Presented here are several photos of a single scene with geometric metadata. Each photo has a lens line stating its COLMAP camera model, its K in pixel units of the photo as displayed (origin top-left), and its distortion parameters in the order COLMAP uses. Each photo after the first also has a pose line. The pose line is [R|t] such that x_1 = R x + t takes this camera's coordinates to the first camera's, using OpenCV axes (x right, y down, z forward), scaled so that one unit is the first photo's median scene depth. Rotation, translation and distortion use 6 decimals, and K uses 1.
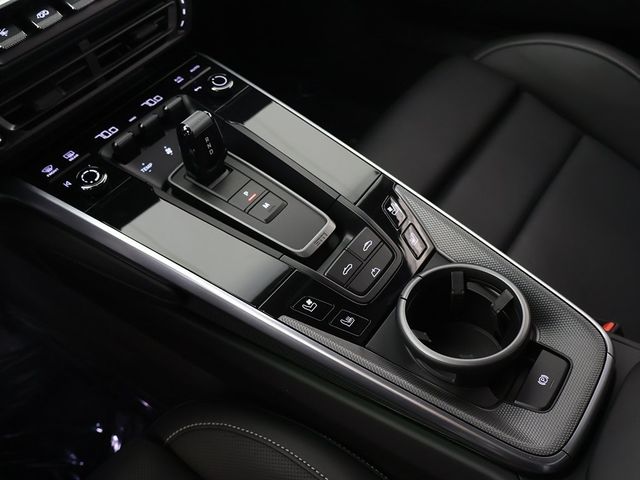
lens RADIAL K [[612.2, 0, 320.9], [0, 612.2, 243.3], [0, 0, 1]] dist [0.004763, 0.000000]
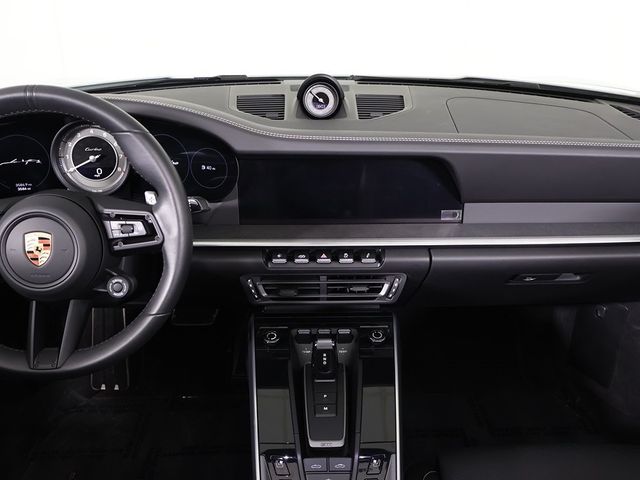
lens RADIAL K [[612.2, 0, 321.8], [0, 612.2, 240.8], [0, 0, 1]] dist [0.004763, 0.000000]
pose [[0.584209, 0.412544, -0.698933, 0.854725], [-0.621184, 0.781521, -0.057930, -0.310002], [0.522331, 0.468009, 0.712837, -0.357327]]
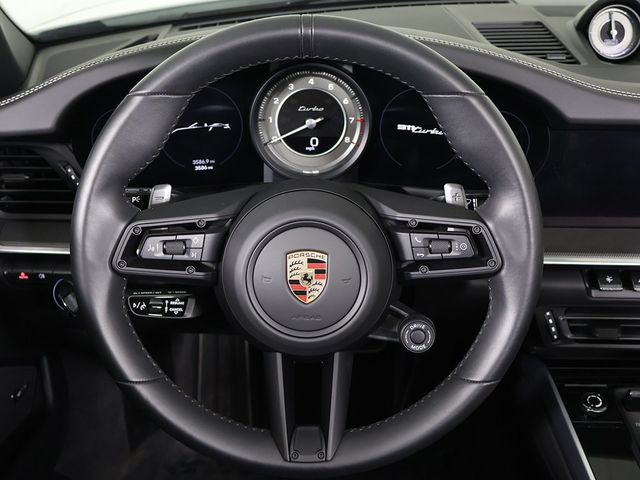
lens RADIAL K [[801.4, 0, 326.4], [0, 801.4, 239.8], [0, 0, 1]] dist [0.014351, 0.000000]
pose [[0.571597, 0.457131, -0.681401, 0.247501], [-0.633353, 0.773767, -0.012195, -0.000626], [0.521671, 0.438538, 0.731808, -0.557278]]
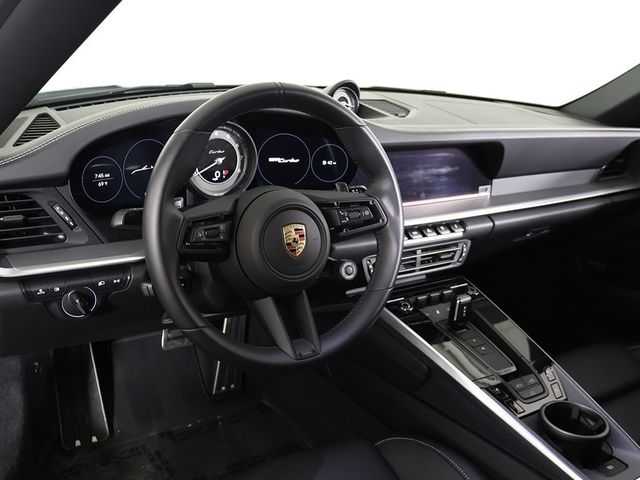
lens RADIAL K [[648.3, 0, 318.8], [0, 648.3, 243.2], [0, 0, 1]] dist [0.018204, 0.000000]
pose [[0.912400, 0.283063, -0.295637, -0.051228], [-0.383427, 0.843842, -0.375385, 0.636902], [0.143213, 0.455857, 0.878456, -1.049954]]
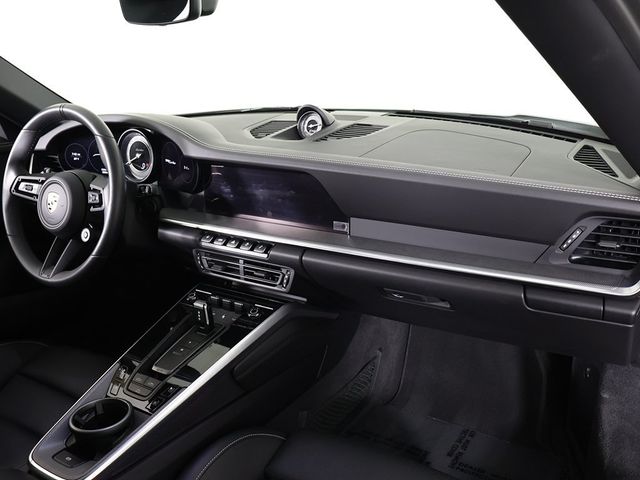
lens RADIAL K [[612.2, 0, 319.1], [0, 612.2, 235.7], [0, 0, 1]] dist [0.004763, 0.000000]
pose [[0.035586, 0.412692, -0.910175, 1.712990], [-0.681923, 0.675806, 0.279762, -1.260530], [0.730557, 0.610714, 0.305473, 0.465319]]
